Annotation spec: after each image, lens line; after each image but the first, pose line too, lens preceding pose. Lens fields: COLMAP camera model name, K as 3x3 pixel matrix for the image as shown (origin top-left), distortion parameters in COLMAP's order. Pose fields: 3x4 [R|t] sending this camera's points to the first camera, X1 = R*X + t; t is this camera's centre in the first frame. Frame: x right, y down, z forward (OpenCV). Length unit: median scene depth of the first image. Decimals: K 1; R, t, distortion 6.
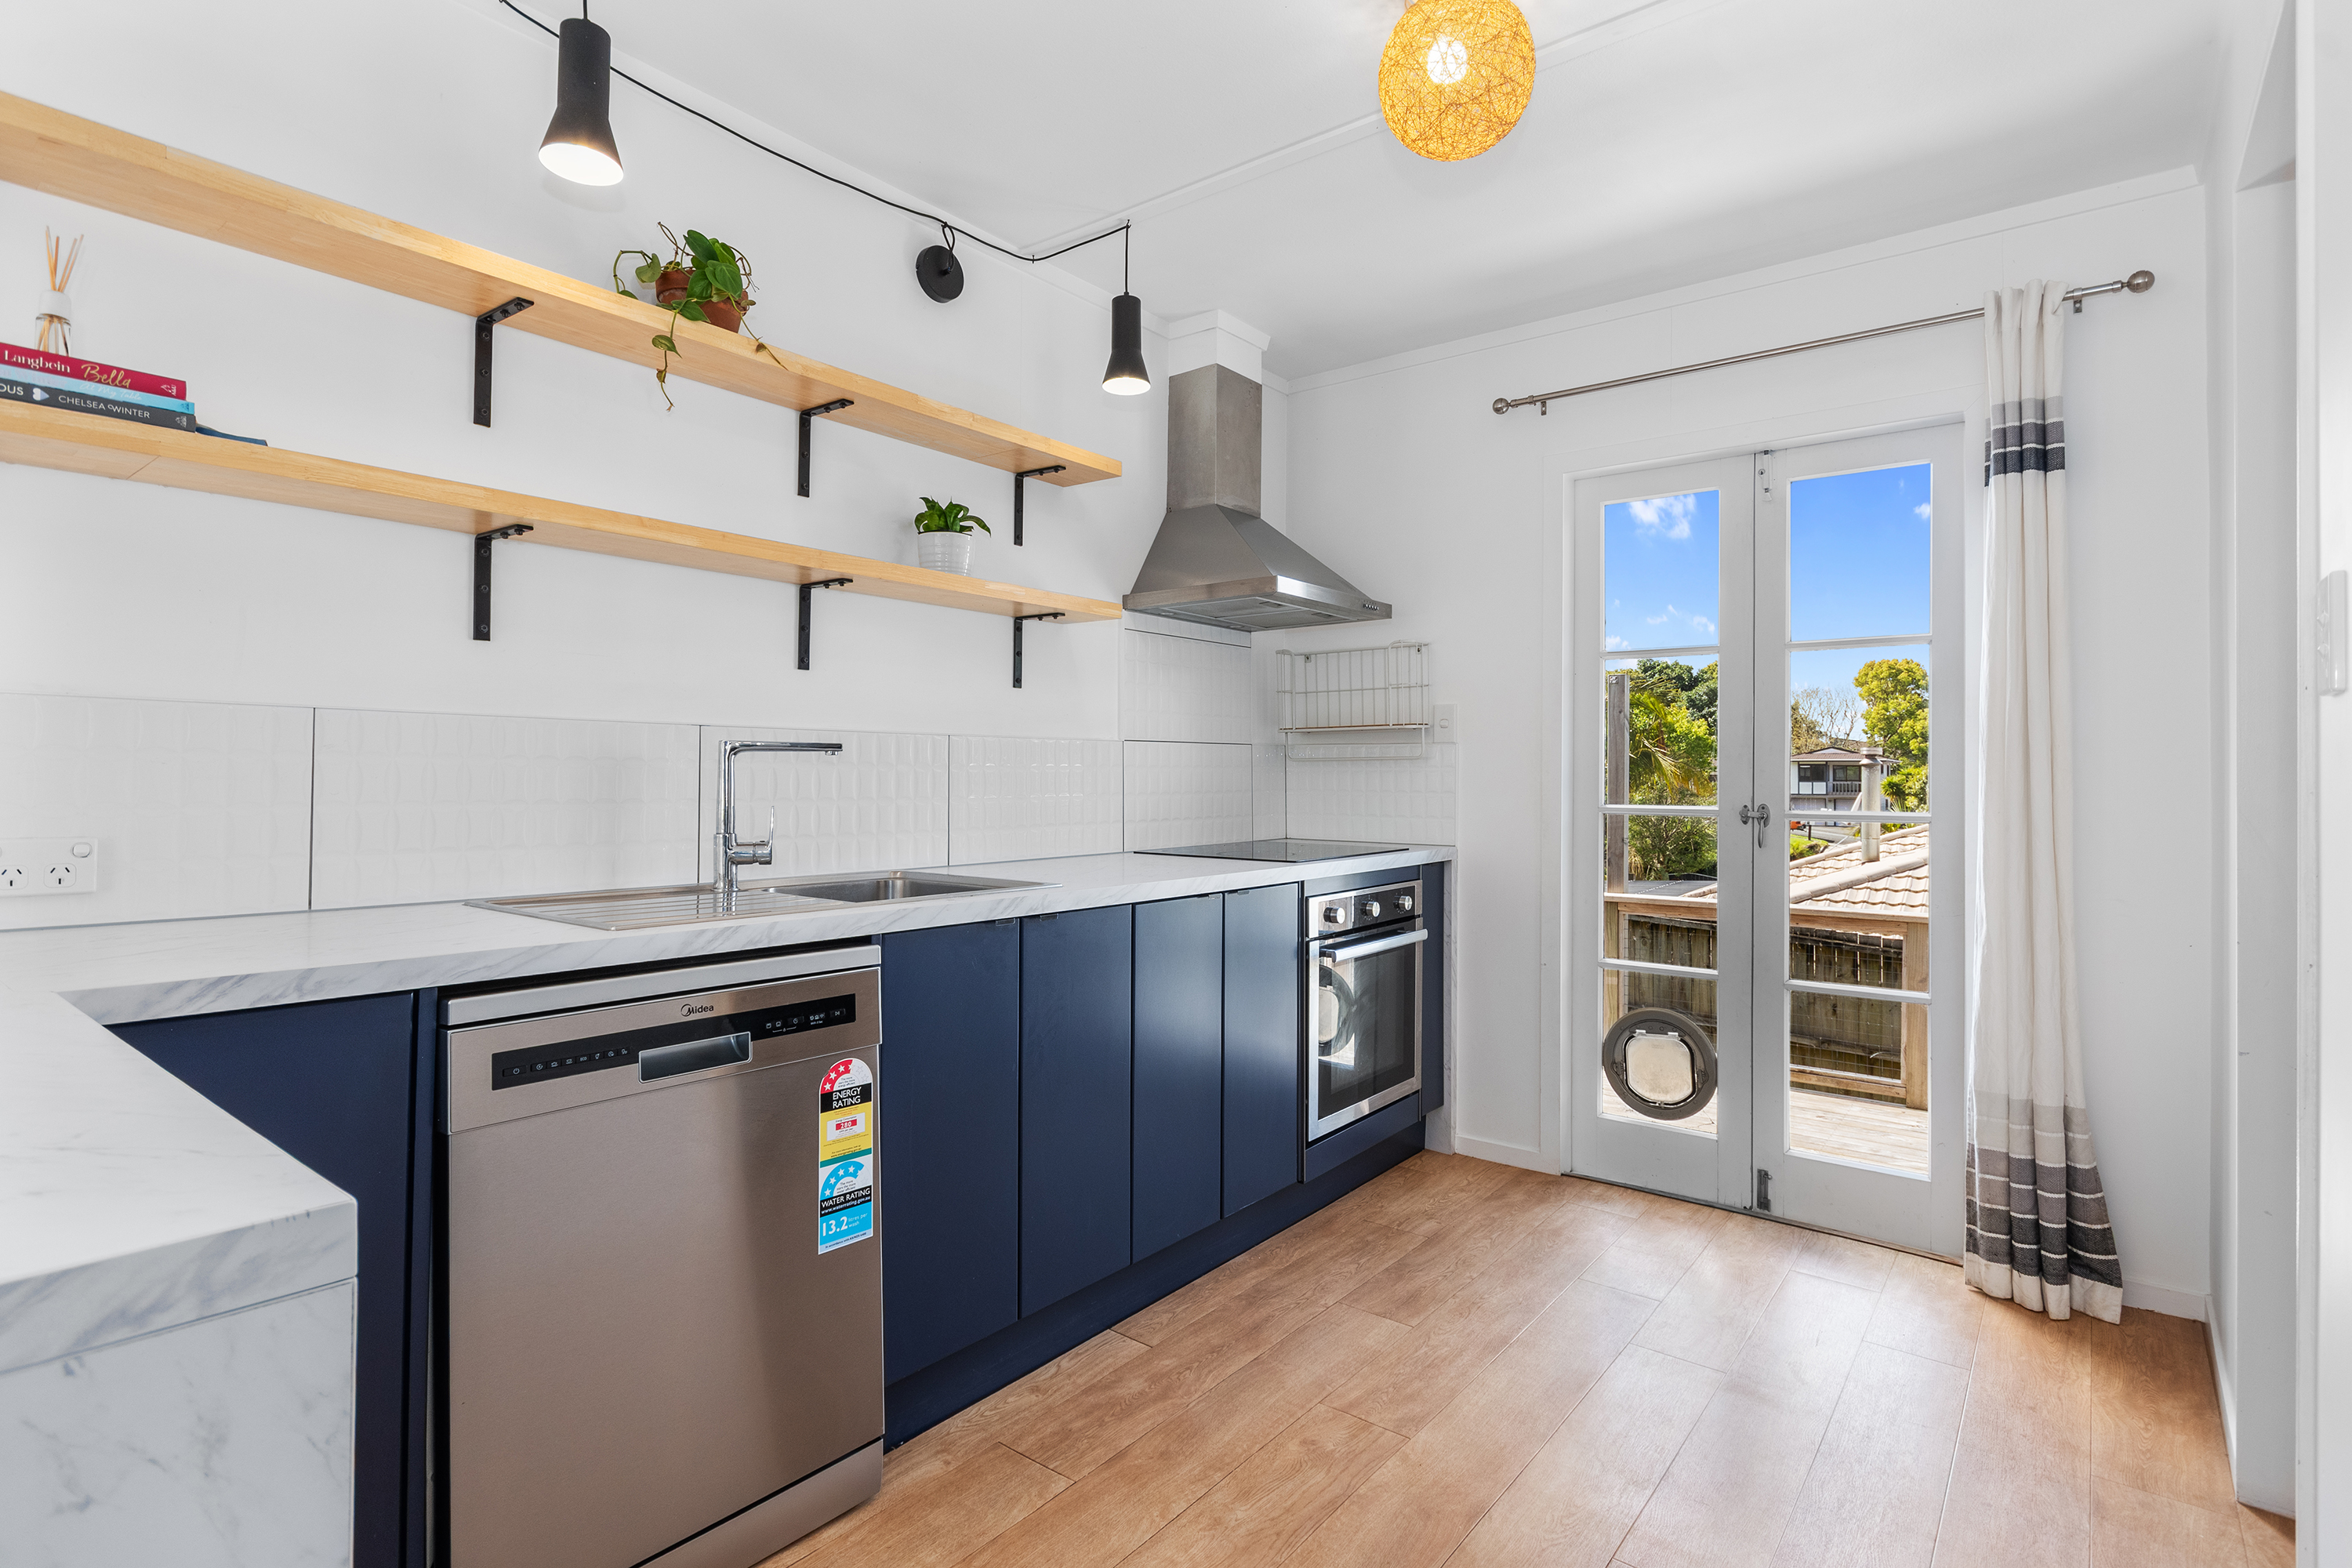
lens RADIAL K [[1142.3, 0, 1174.4], [0, 1142.3, 763.7], [0, 0, 1]] dist [-0.020236, 0.000191]
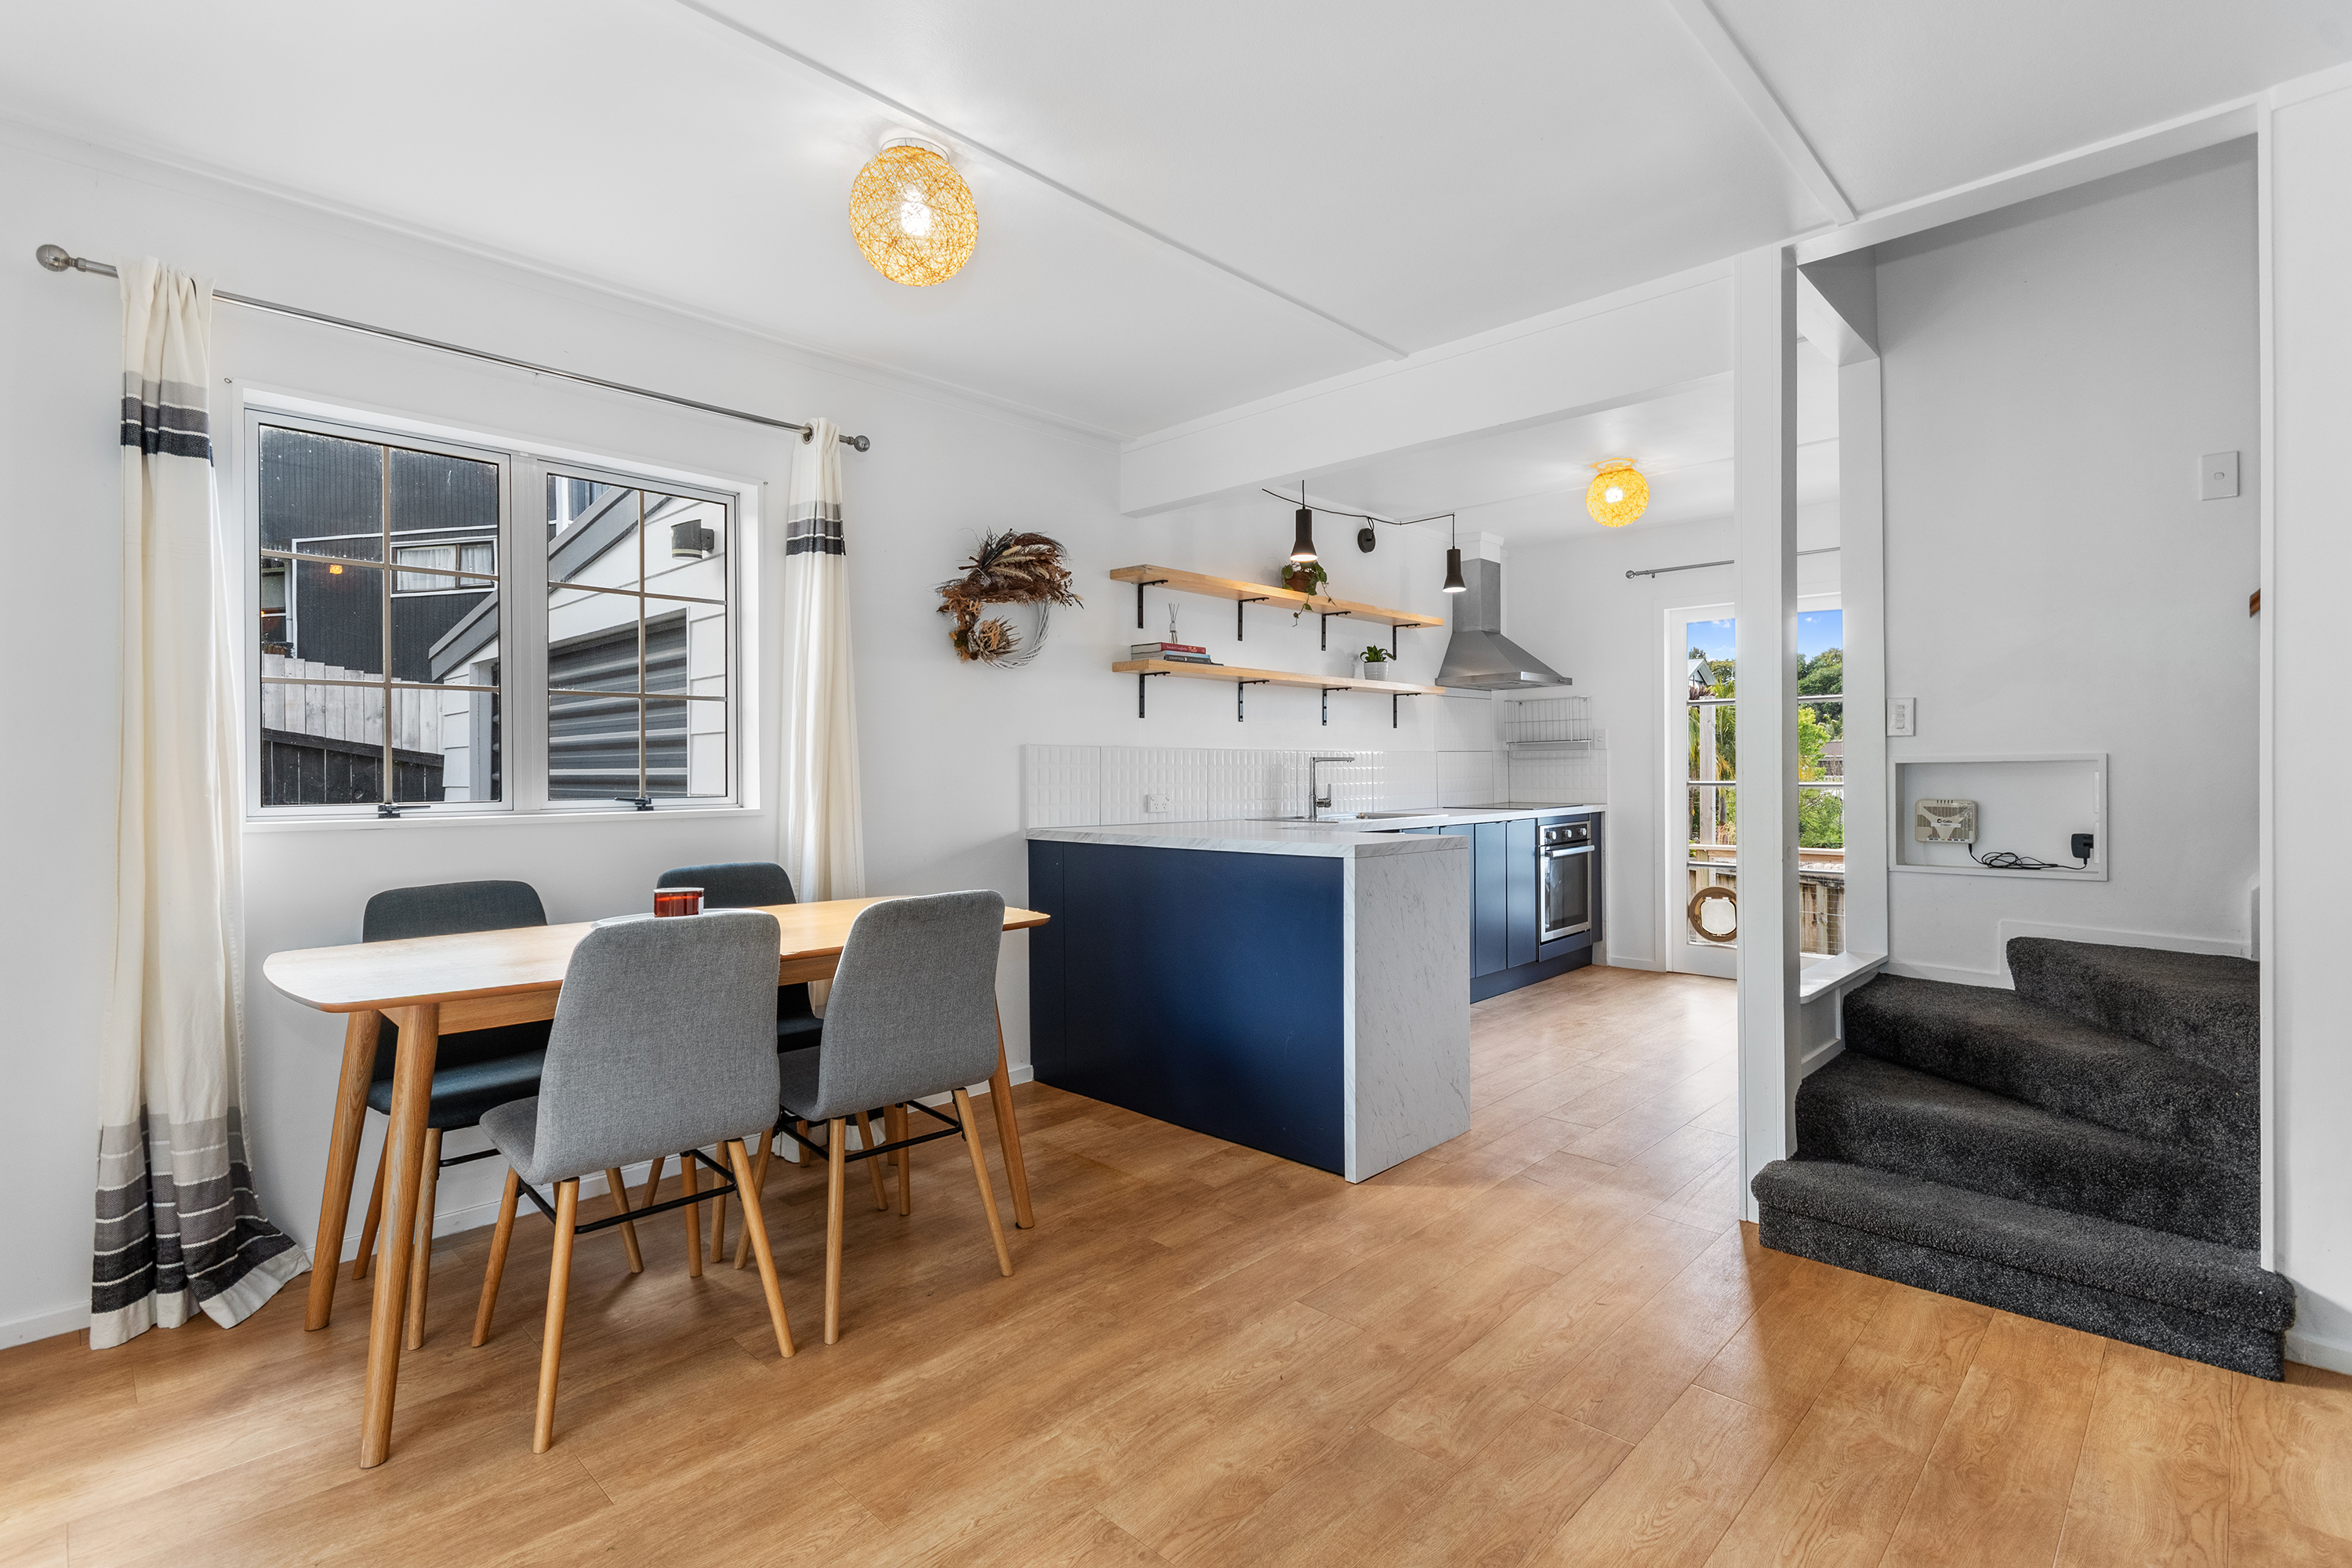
lens RADIAL K [[1098.7, 0, 1182.6], [0, 1098.7, 769.2], [0, 0, 1]] dist [-0.000421, -0.000129]
pose [[0.995546, -0.013228, -0.093341, -0.308820], [0.014310, 0.999838, 0.010929, -0.016986], [0.093181, -0.012216, 0.995574, -0.959924]]
